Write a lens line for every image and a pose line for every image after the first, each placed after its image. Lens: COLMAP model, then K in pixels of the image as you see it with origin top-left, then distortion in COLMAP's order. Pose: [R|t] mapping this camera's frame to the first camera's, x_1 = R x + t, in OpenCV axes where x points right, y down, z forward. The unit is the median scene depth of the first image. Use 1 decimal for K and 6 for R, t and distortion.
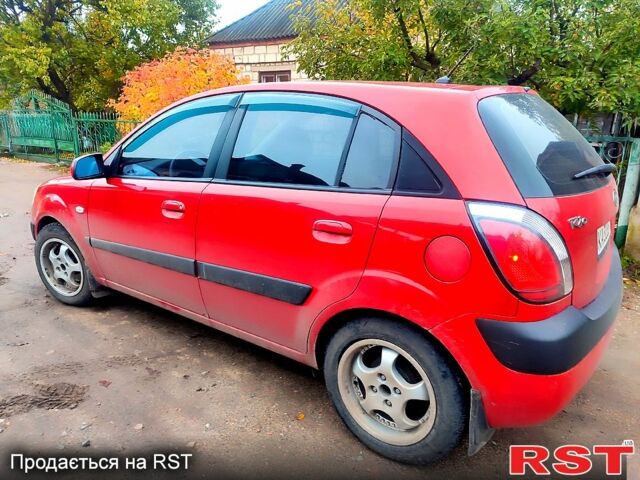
lens RADIAL K [[446.6, 0, 320.0], [0, 446.6, 240.0], [0, 0, 1]] dist [0.020103, -0.005691]
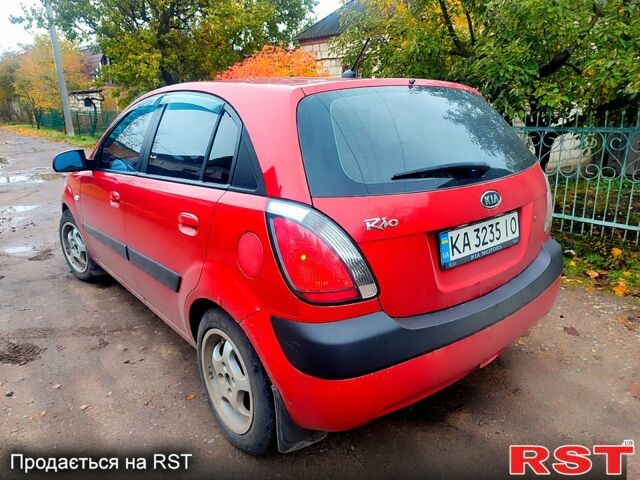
lens RADIAL K [[446.6, 0, 320.0], [0, 446.6, 240.0], [0, 0, 1]] dist [0.020103, -0.005691]
pose [[0.970539, 0.047805, -0.236156, 0.351559], [-0.044478, 0.998822, 0.019399, -0.009515], [0.236805, -0.008324, 0.971522, 0.026923]]
